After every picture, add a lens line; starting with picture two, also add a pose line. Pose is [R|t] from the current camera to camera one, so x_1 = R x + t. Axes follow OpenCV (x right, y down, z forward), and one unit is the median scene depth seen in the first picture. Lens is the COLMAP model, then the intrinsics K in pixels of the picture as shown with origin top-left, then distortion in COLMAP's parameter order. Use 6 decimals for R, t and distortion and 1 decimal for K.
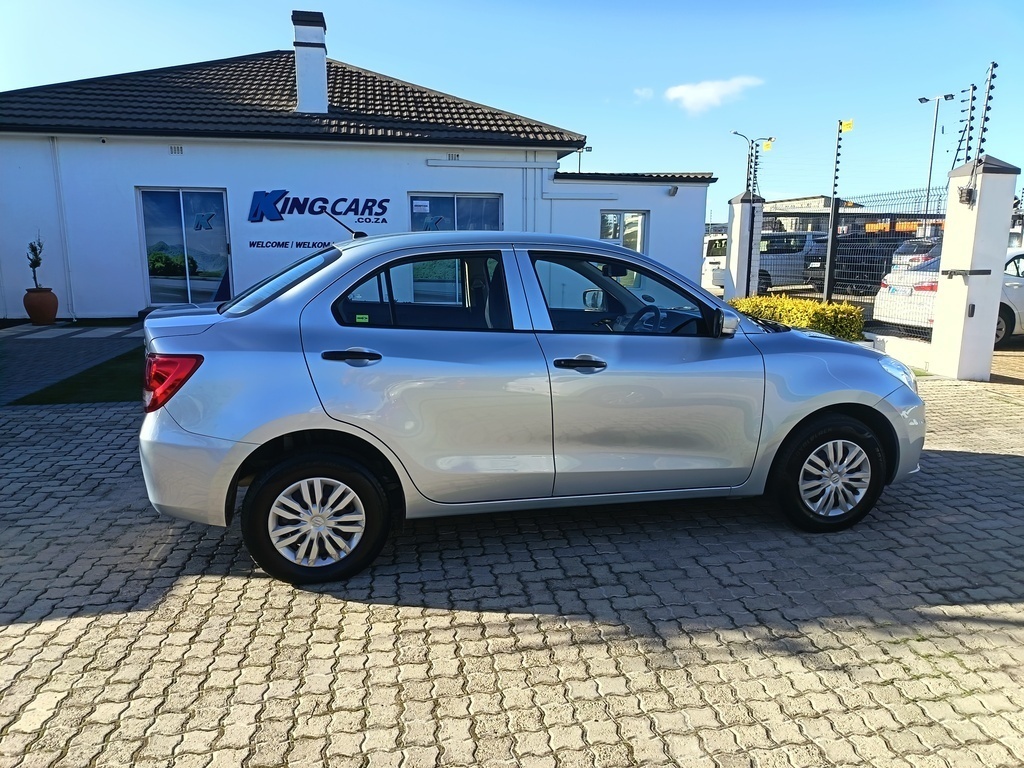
lens RADIAL K [[711.4, 0, 512.0], [0, 711.4, 384.0], [0, 0, 1]] dist [0.034995, -0.031659]
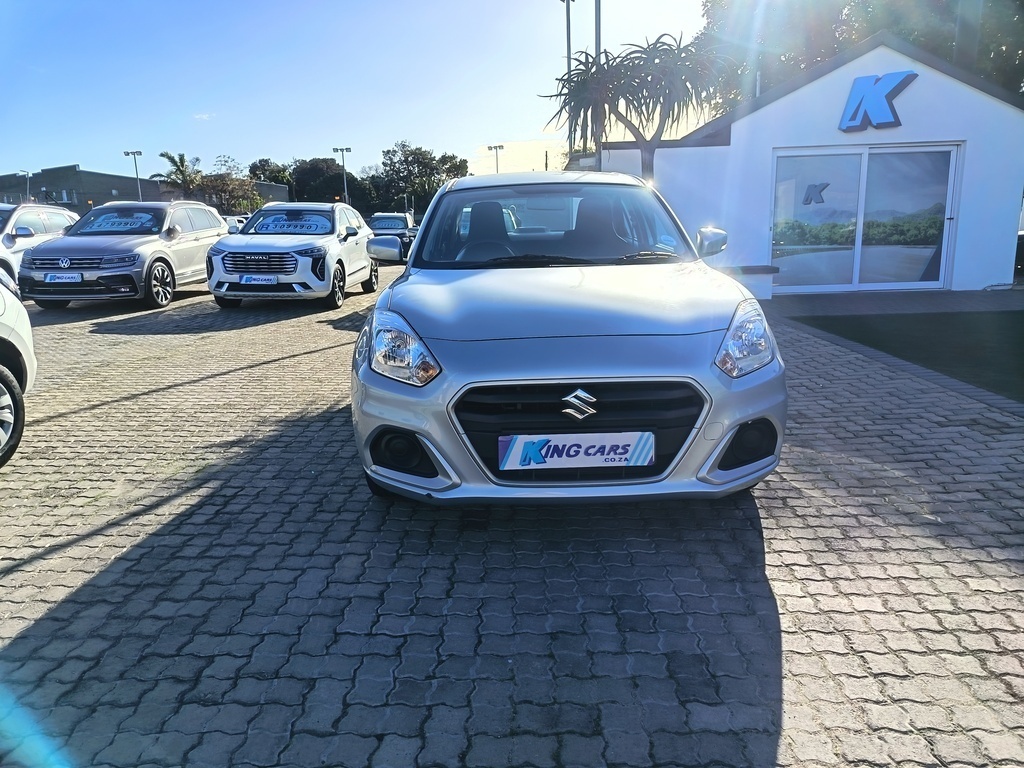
lens RADIAL K [[711.4, 0, 512.0], [0, 711.4, 384.0], [0, 0, 1]] dist [0.034995, -0.031659]
pose [[-0.198097, 0.213393, -0.956672, 0.348720], [-0.160453, 0.955789, 0.246421, -0.047639], [0.966961, 0.202316, -0.155099, 0.356461]]
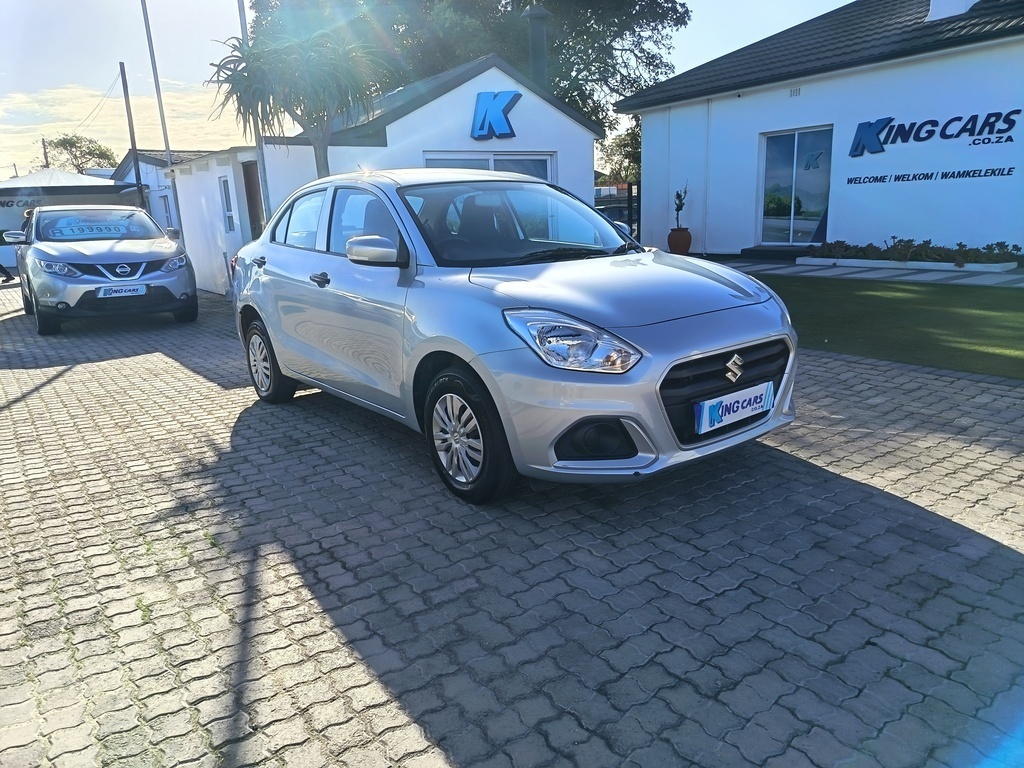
lens RADIAL K [[708.3, 0, 517.6], [0, 708.3, 388.5], [0, 0, 1]] dist [0.020141, -0.005736]
pose [[0.437359, 0.200520, -0.876647, 0.334120], [-0.127644, 0.978796, 0.160203, -0.019913], [0.890182, 0.041833, 0.453680, 0.185457]]
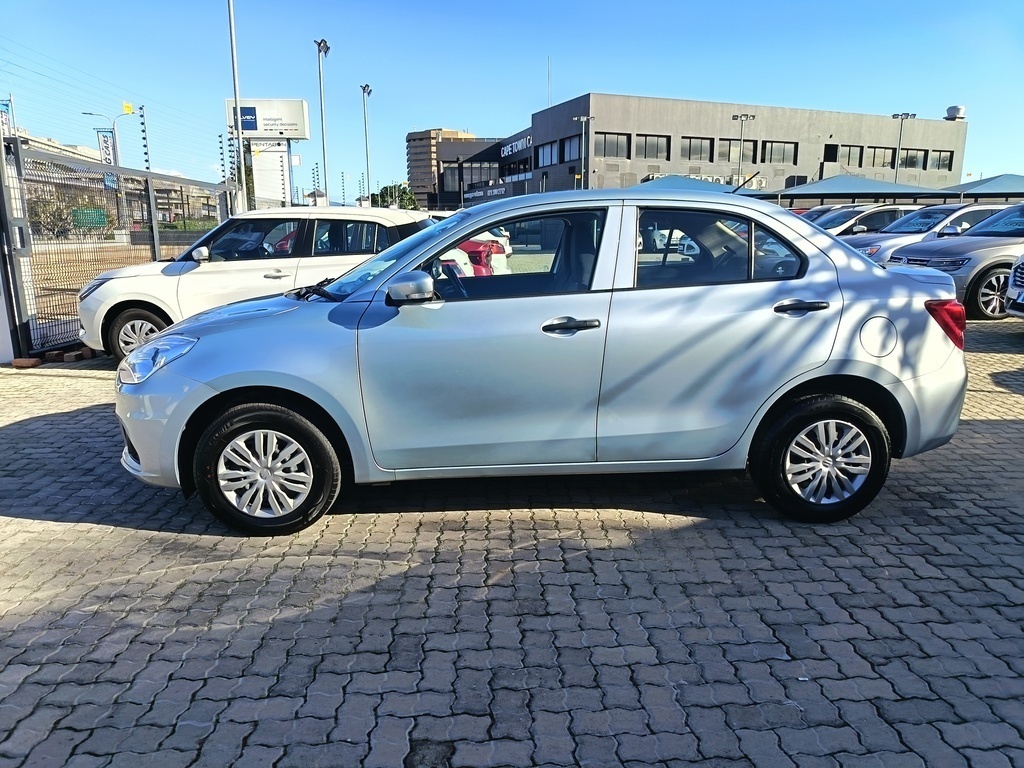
lens RADIAL K [[711.4, 0, 512.0], [0, 711.4, 384.0], [0, 0, 1]] dist [0.034995, -0.031659]
pose [[-0.987765, -0.029428, 0.153148, -0.018991], [0.032393, 0.921900, 0.386071, -0.102473], [-0.152549, 0.386308, -0.909667, 0.590225]]
